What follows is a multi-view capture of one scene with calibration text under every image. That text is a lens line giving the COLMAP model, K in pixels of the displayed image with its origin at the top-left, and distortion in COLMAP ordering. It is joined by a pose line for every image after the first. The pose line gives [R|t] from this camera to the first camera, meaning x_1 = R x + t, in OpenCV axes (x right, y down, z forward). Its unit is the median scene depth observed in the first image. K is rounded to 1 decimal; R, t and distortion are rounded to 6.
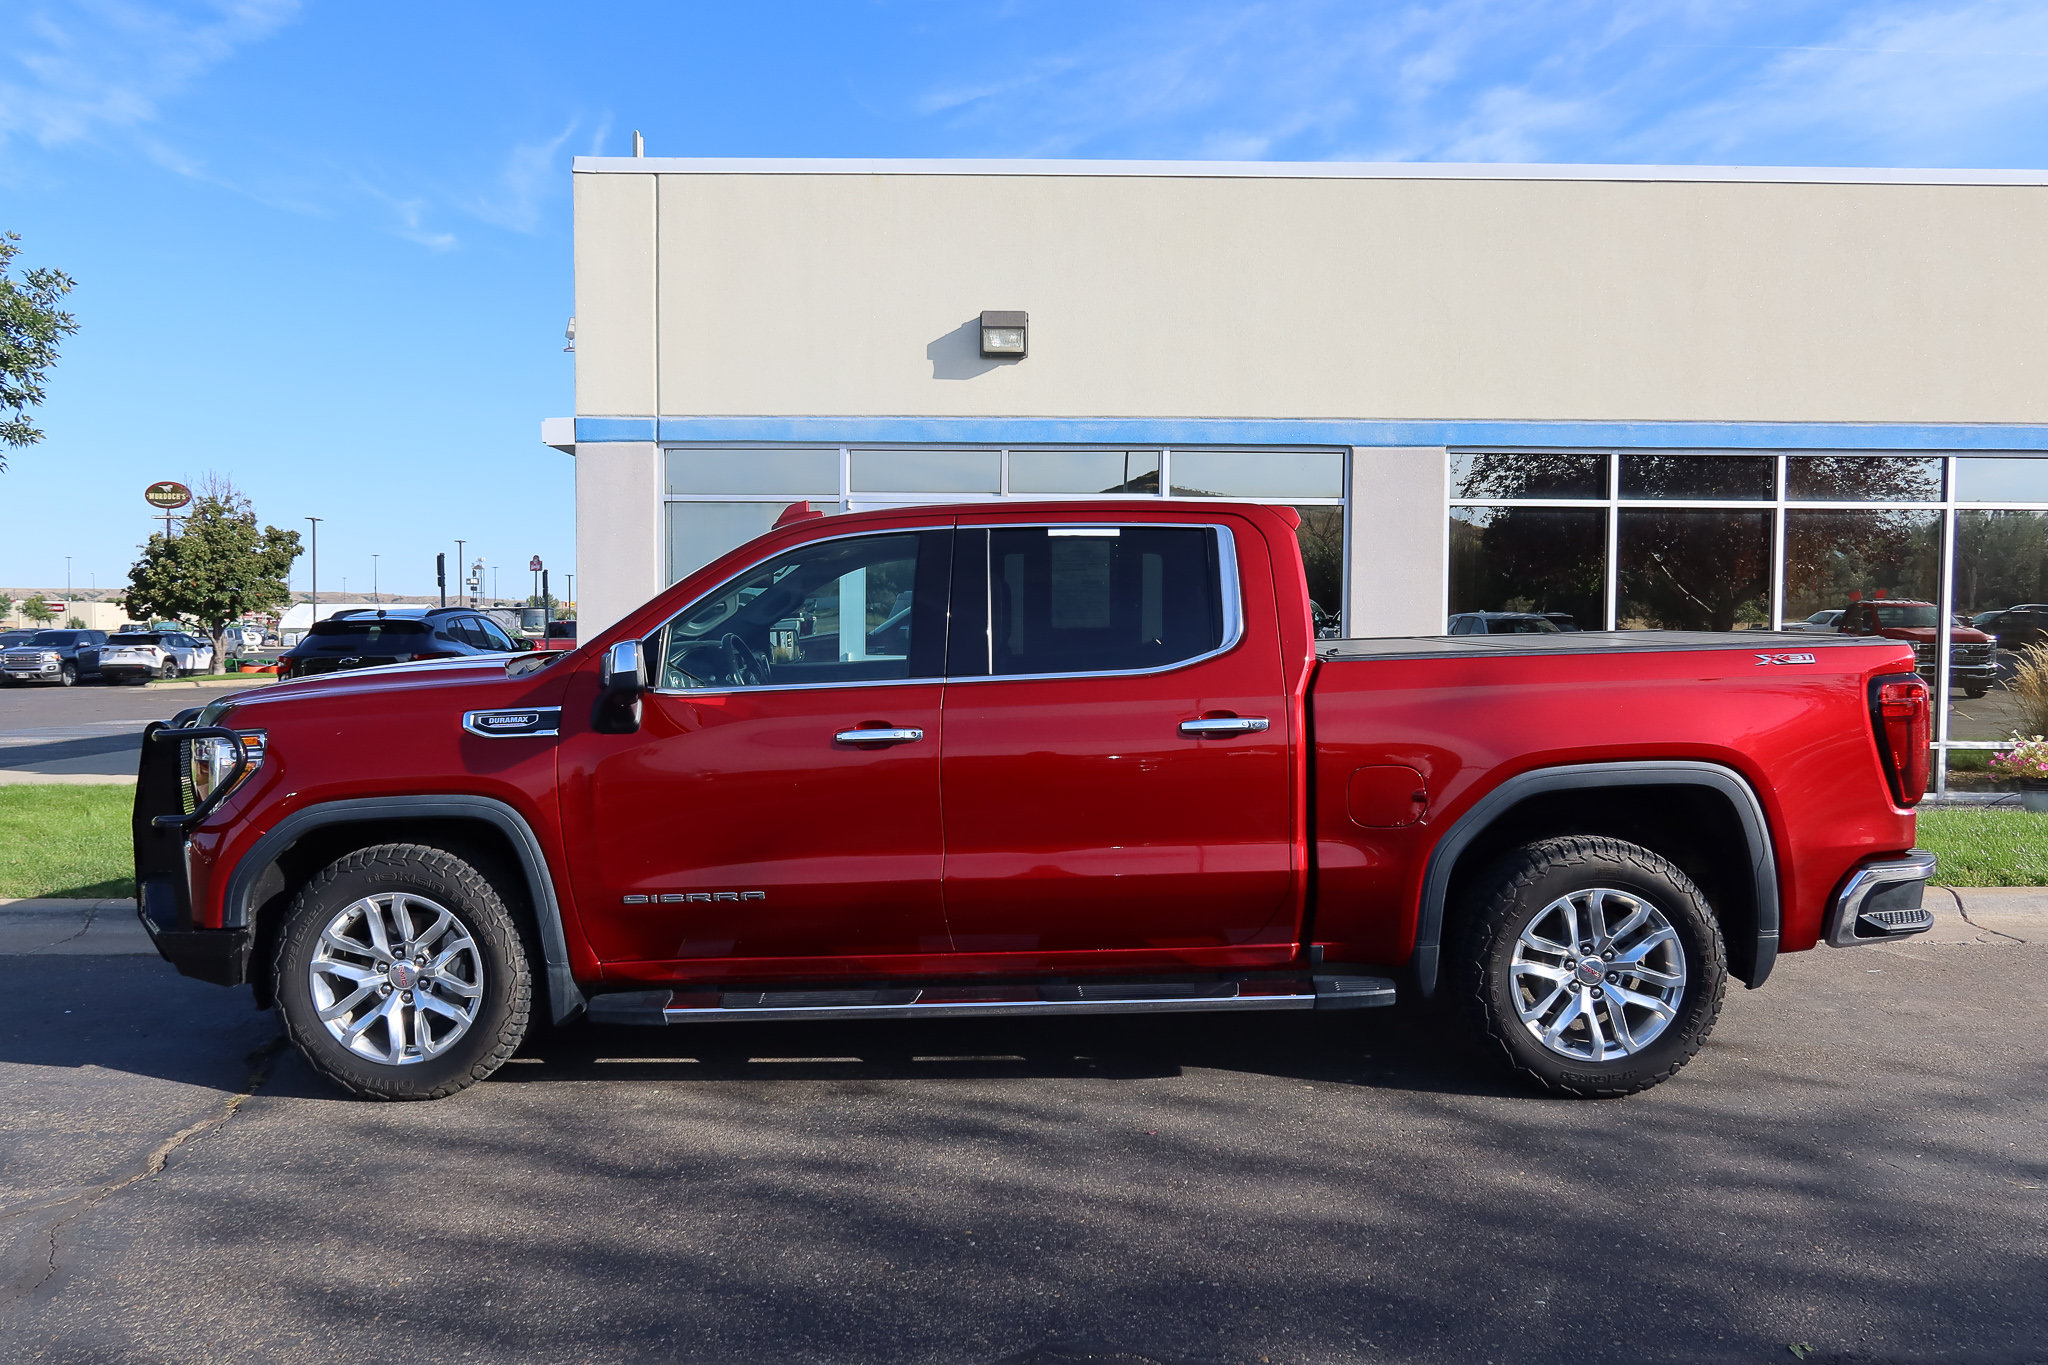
lens RADIAL K [[1568.8, 0, 1001.4], [0, 1568.8, 678.1], [0, 0, 1]] dist [-0.018952, 0.010307]
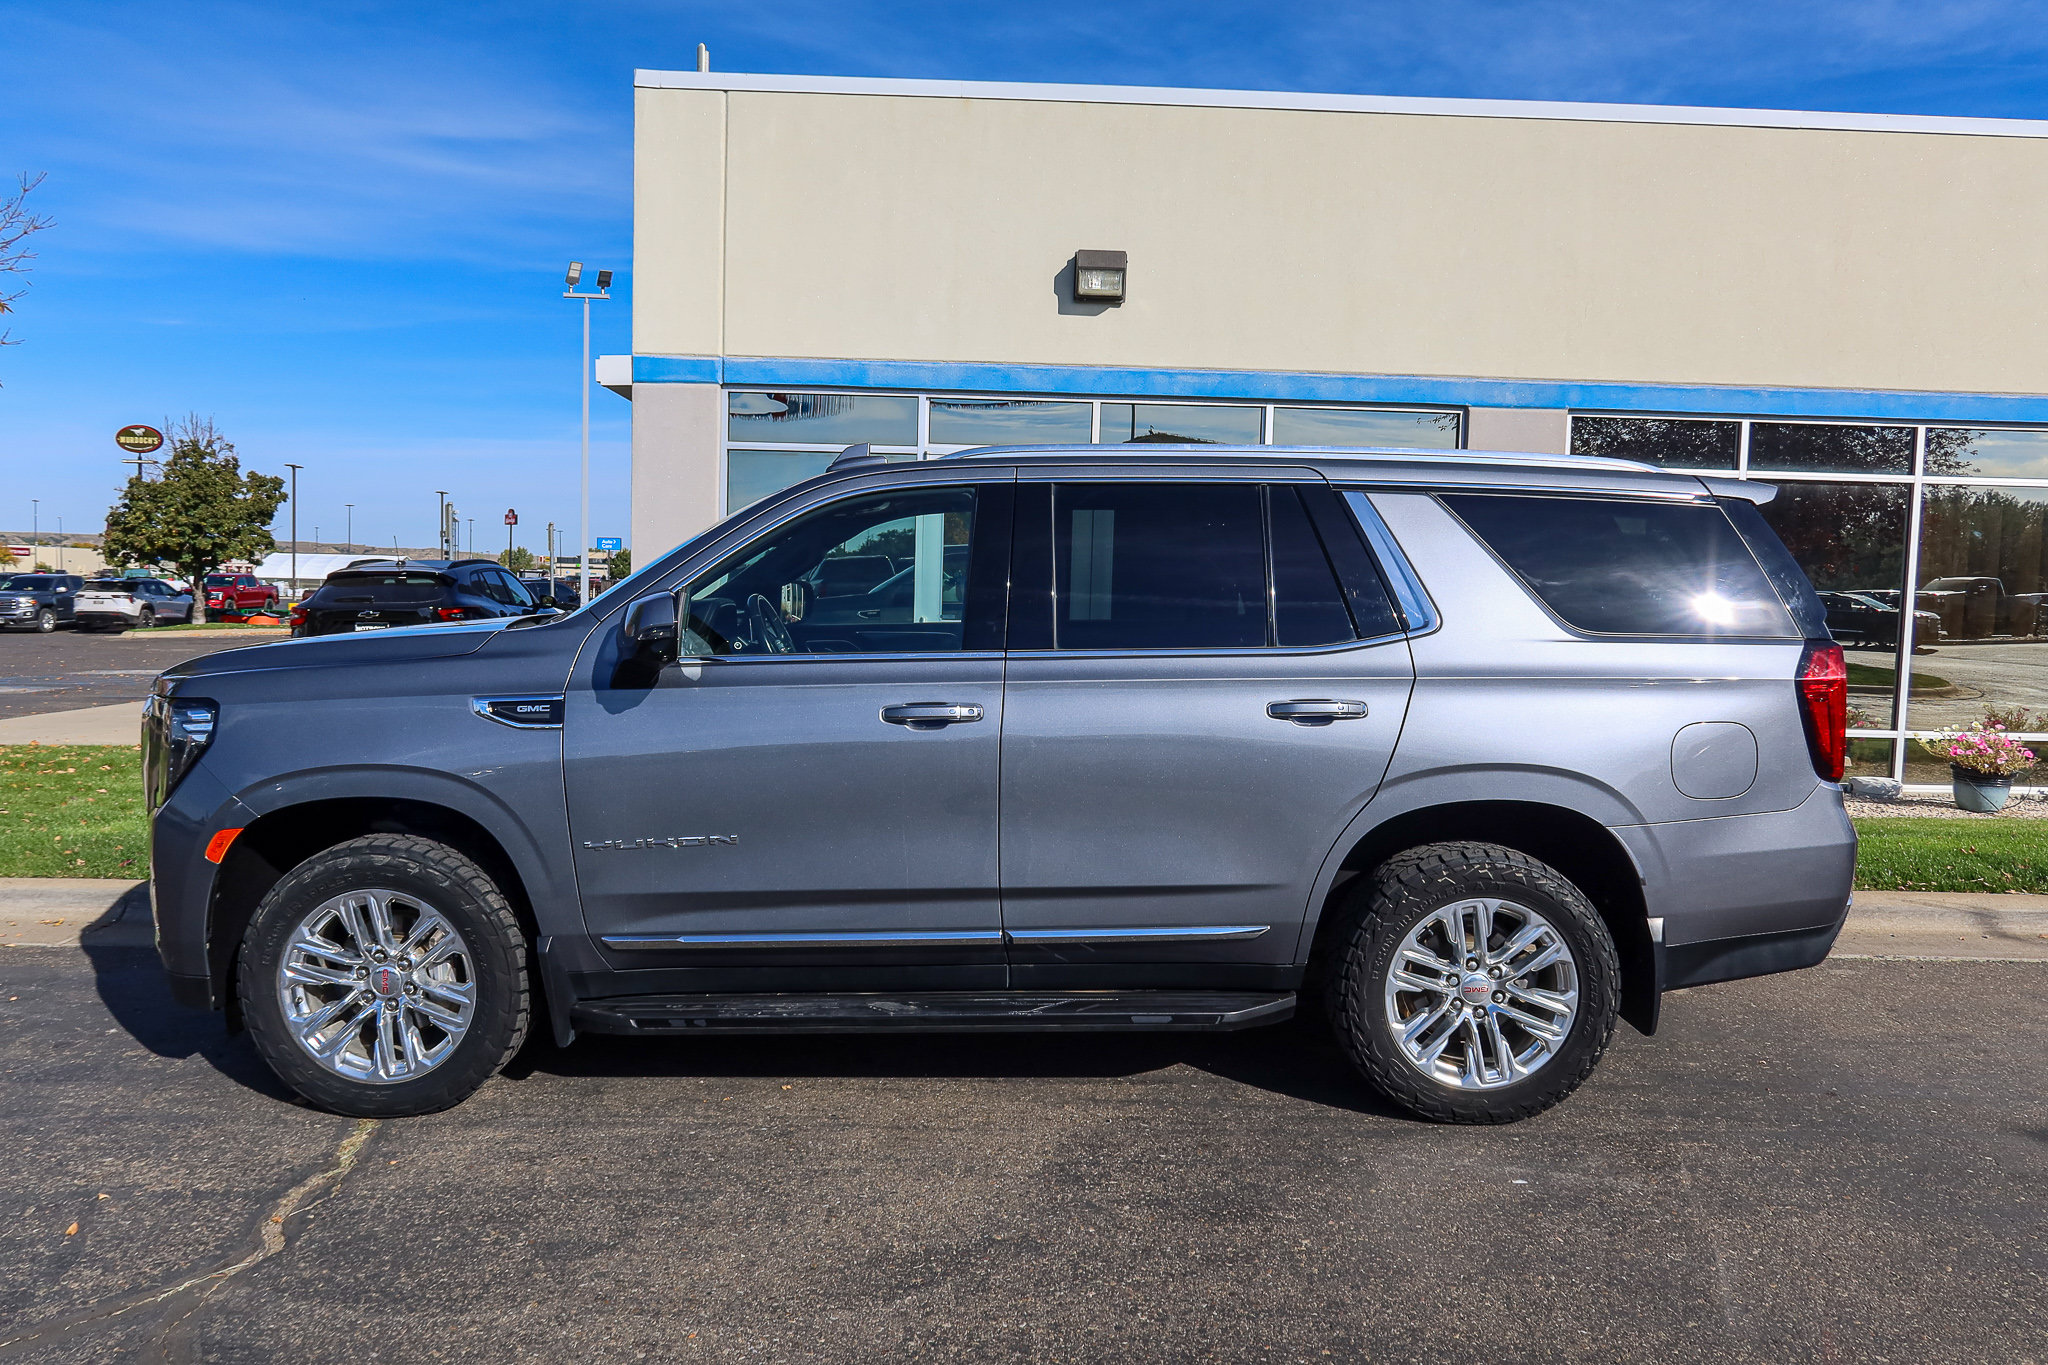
lens RADIAL K [[1568.8, 0, 1009.7], [0, 1568.8, 683.8], [0, 0, 1]] dist [-0.018952, 0.010307]
pose [[0.999599, 0.018856, 0.021126, -0.054554], [-0.019415, 0.999458, 0.026593, -0.001800], [-0.020613, -0.026992, 0.999423, 0.056386]]
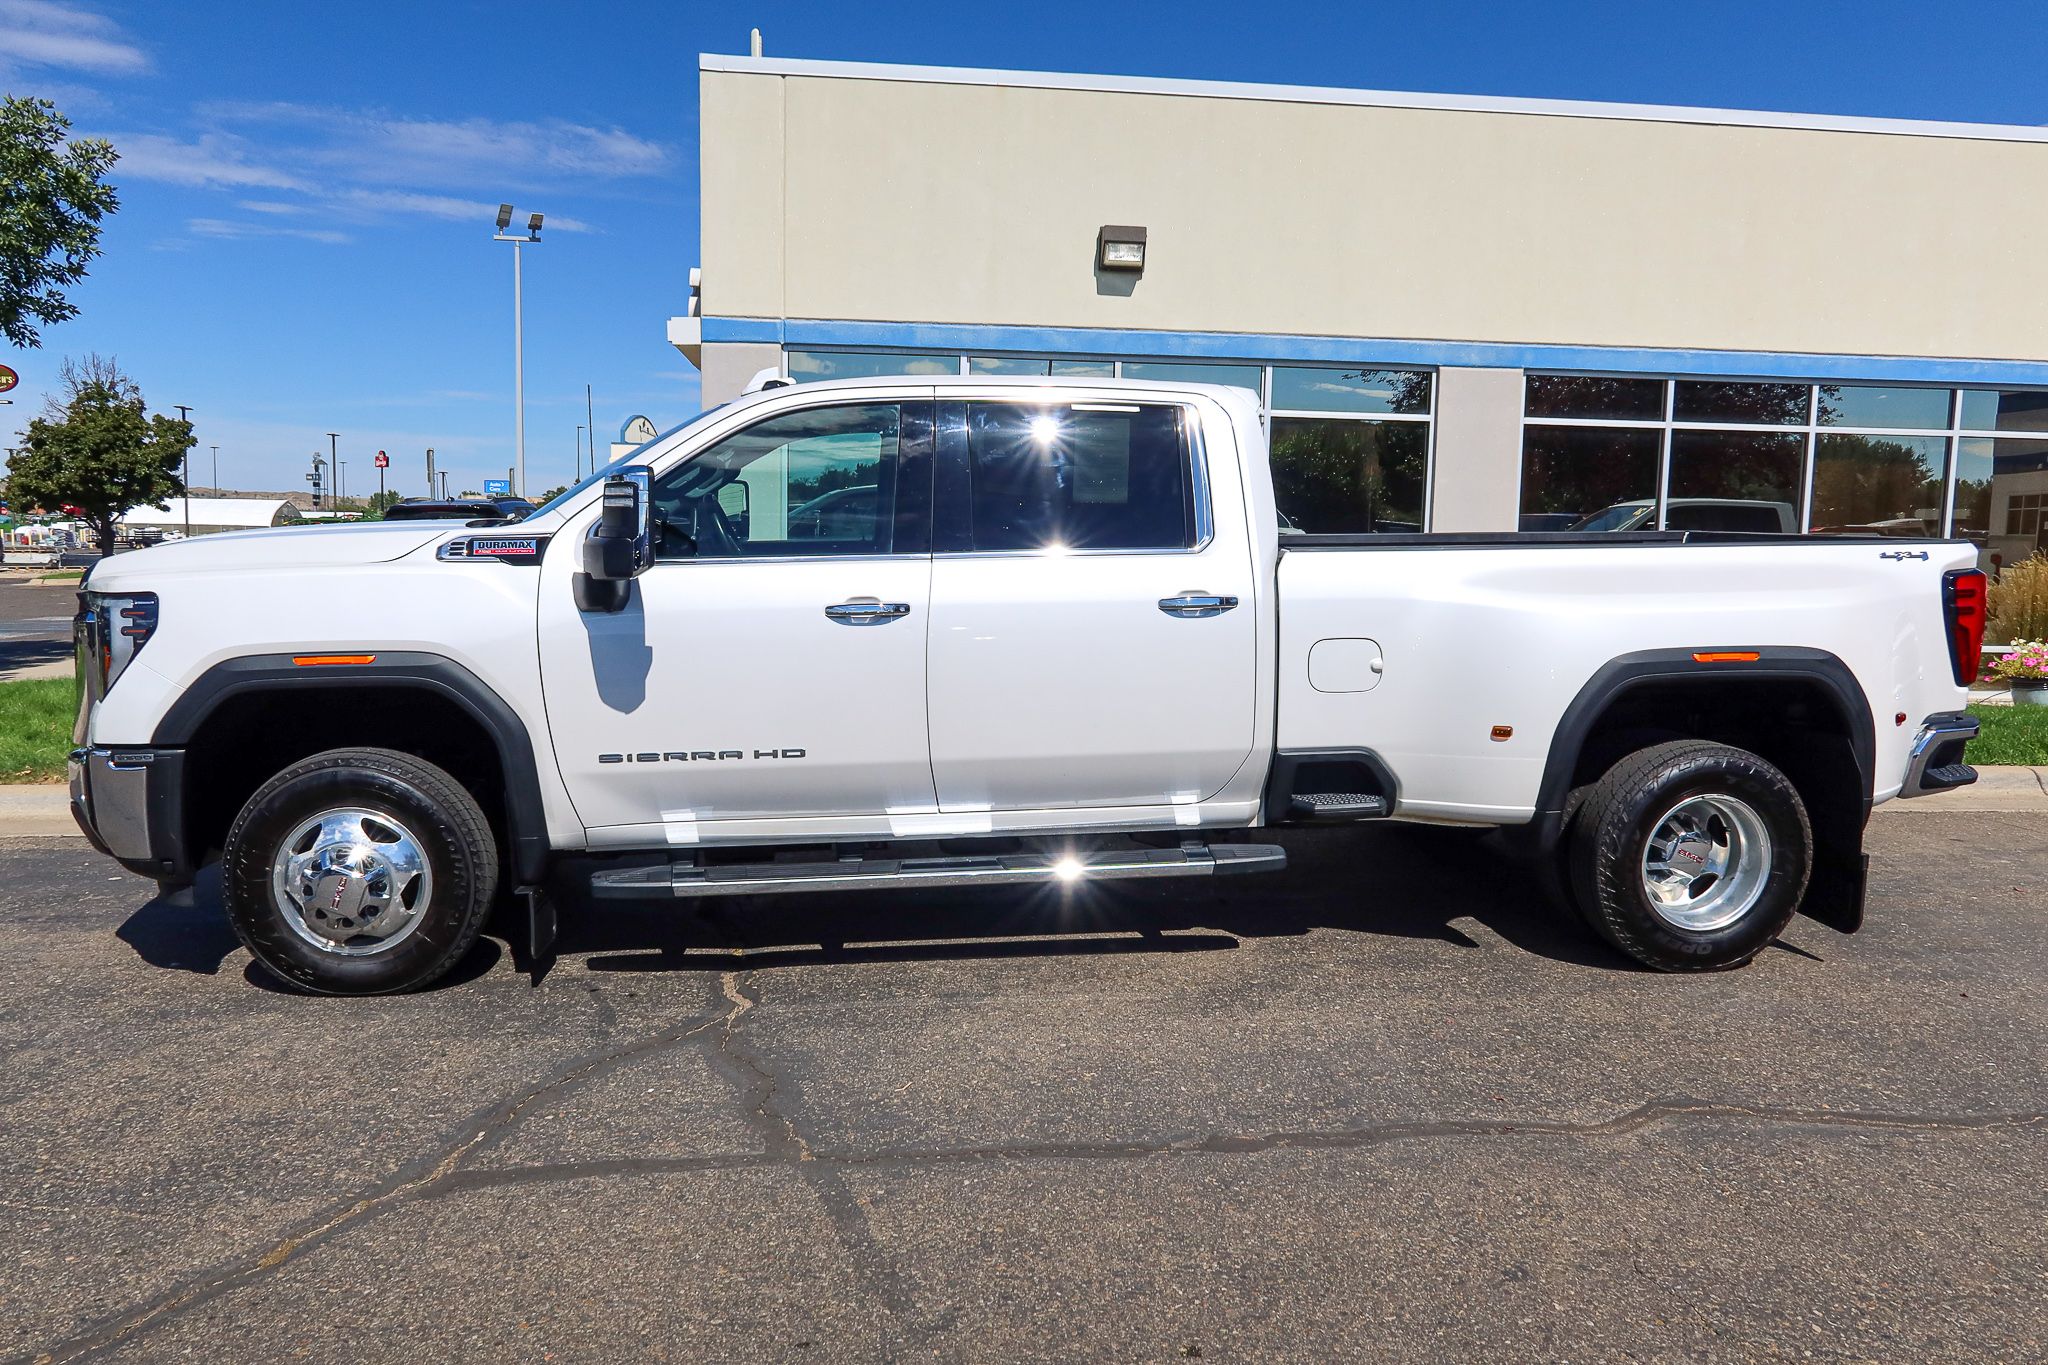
lens RADIAL K [[1568.8, 0, 1042.3], [0, 1568.8, 691.4], [0, 0, 1]] dist [-0.018952, 0.010307]
pose [[0.993717, 0.002049, 0.111907, -0.136654], [-0.009681, 0.997659, 0.067700, 0.003585], [-0.111506, -0.068358, 0.991410, -0.038599]]
